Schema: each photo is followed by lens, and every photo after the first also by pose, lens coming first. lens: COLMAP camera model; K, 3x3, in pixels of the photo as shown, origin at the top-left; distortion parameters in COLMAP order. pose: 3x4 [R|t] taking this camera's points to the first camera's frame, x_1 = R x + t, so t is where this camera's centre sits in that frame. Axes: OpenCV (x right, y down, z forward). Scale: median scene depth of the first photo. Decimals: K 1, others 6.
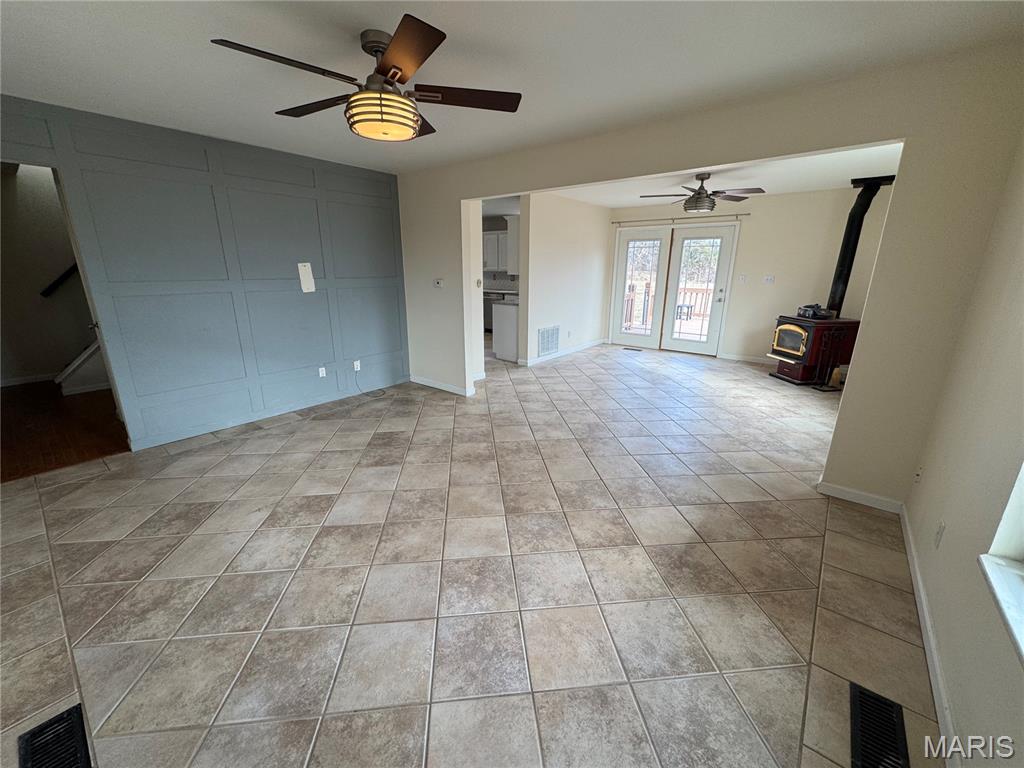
lens RADIAL K [[406.9, 0, 511.8], [0, 406.9, 382.9], [0, 0, 1]] dist [-0.002090, 0.000072]
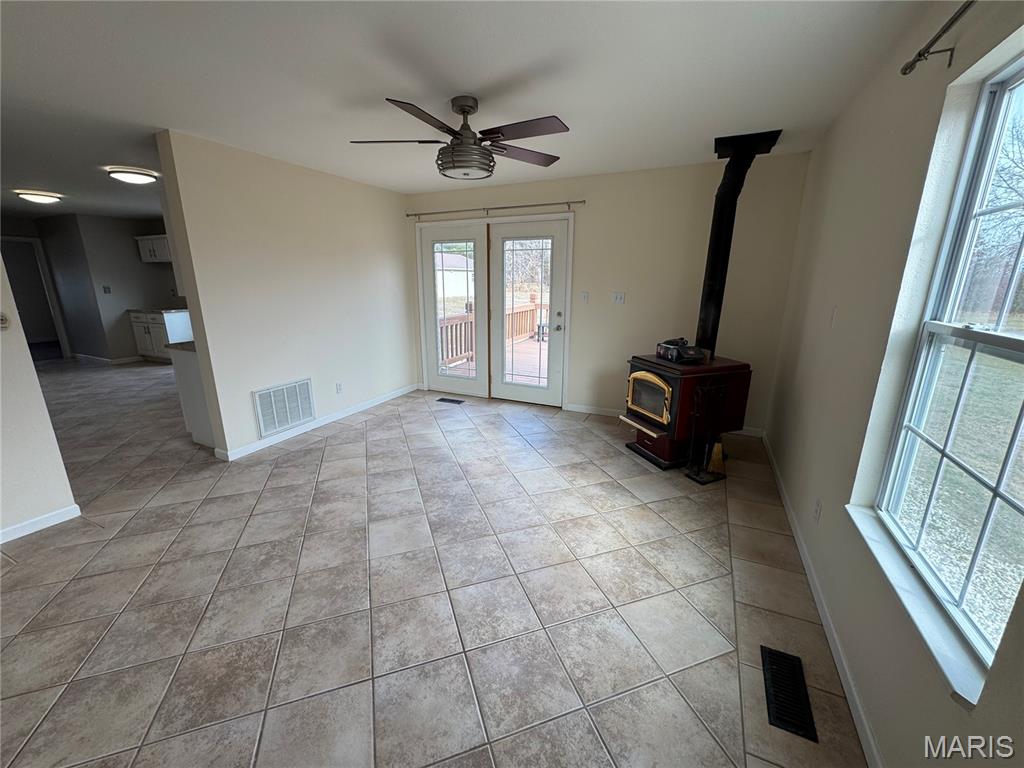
lens RADIAL K [[406.9, 0, 511.8], [0, 406.9, 382.9], [0, 0, 1]] dist [-0.002090, 0.000072]
pose [[0.971739, -0.061421, 0.227927, 0.330659], [0.067574, 0.997528, -0.019285, -0.124845], [-0.226179, 0.034142, 0.973487, 0.427468]]
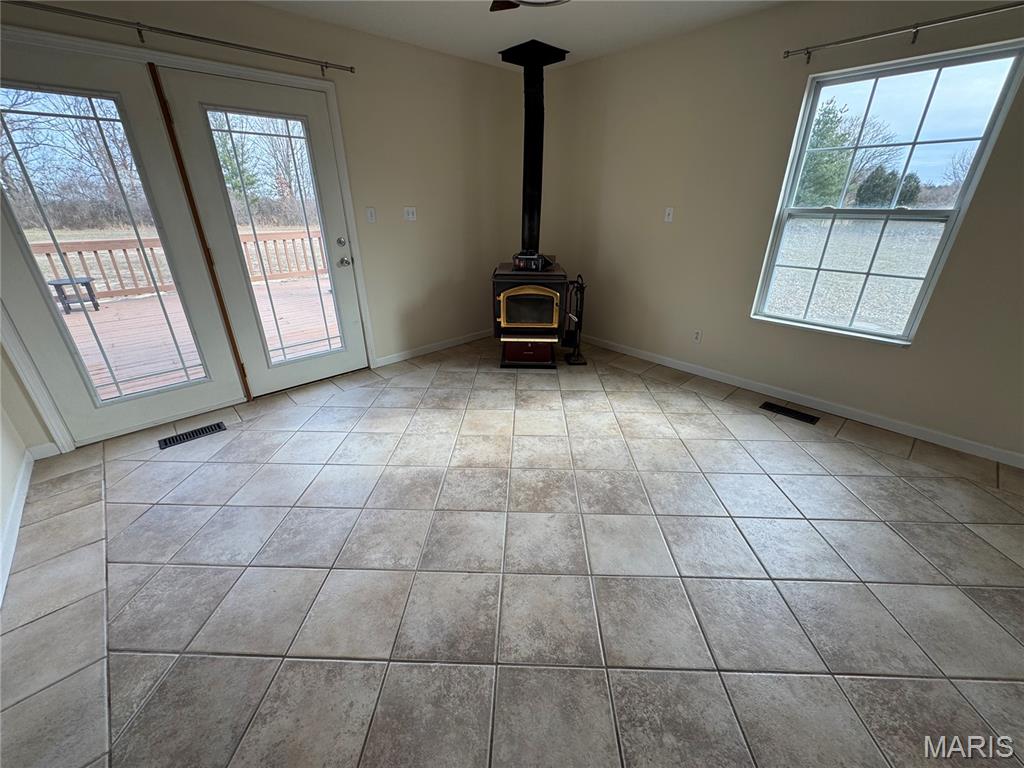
lens RADIAL K [[406.9, 0, 511.8], [0, 406.9, 382.9], [0, 0, 1]] dist [-0.002090, 0.000072]
pose [[0.142512, -0.410033, 0.900868, 0.048536], [0.275764, 0.890568, 0.361721, -0.236191], [-0.950602, 0.196878, 0.239989, 0.871211]]
